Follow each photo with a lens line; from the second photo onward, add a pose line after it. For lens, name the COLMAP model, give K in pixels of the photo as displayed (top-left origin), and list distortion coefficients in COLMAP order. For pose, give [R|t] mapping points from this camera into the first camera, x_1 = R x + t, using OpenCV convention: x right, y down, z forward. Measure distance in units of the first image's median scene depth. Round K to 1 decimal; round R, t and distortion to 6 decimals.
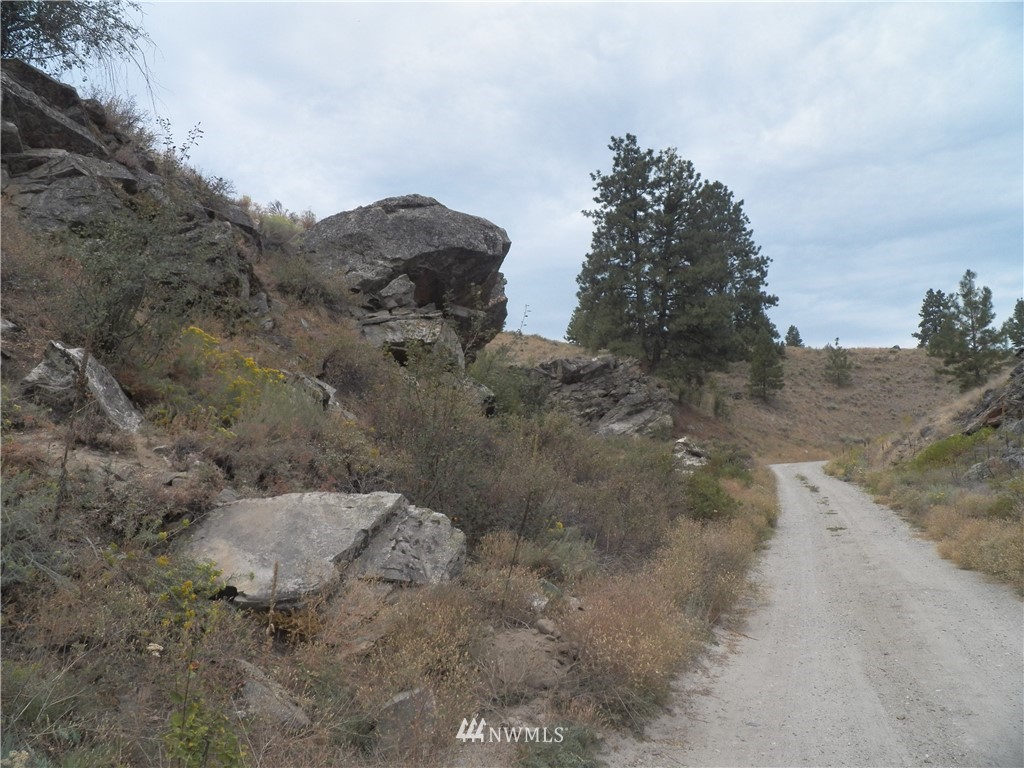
lens RADIAL K [[811.7, 0, 510.4], [0, 811.7, 380.4], [0, 0, 1]] dist [-0.080315, 0.024589]
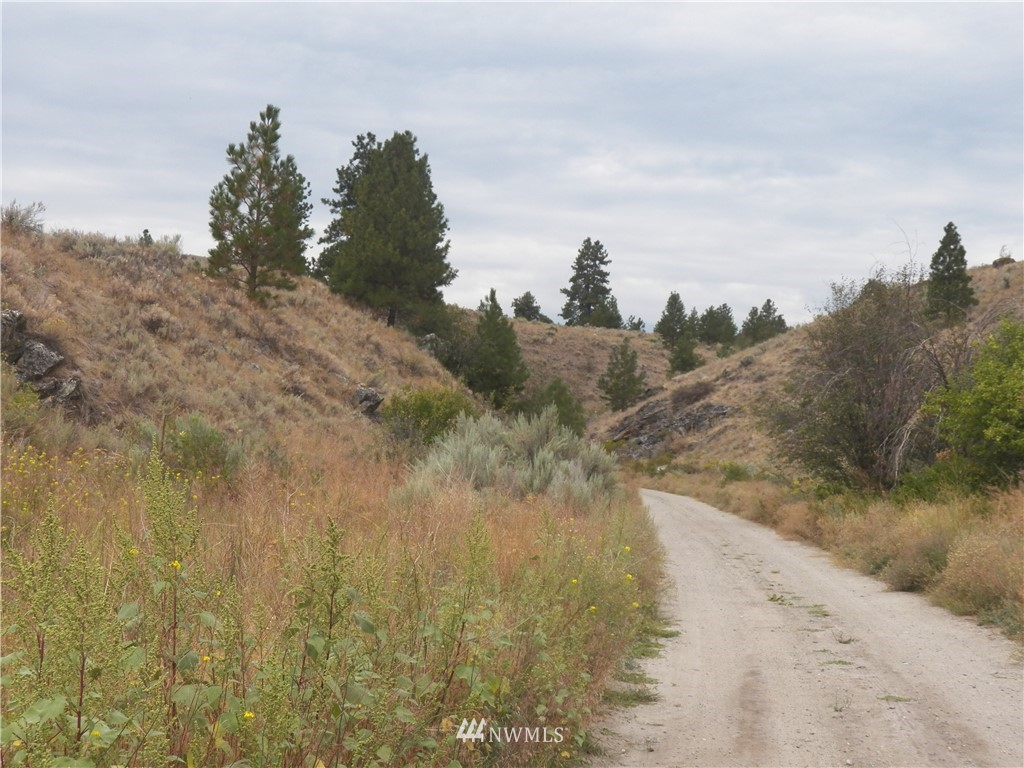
lens RADIAL K [[1504.9, 0, 512.2], [0, 1504.9, 384.4], [0, 0, 1]] dist [-0.018473, 0.000000]
pose [[0.891428, 0.081942, 0.445692, -0.407020], [-0.118890, 0.991354, 0.055527, -0.076119], [-0.437288, -0.102487, 0.893463, -0.679861]]
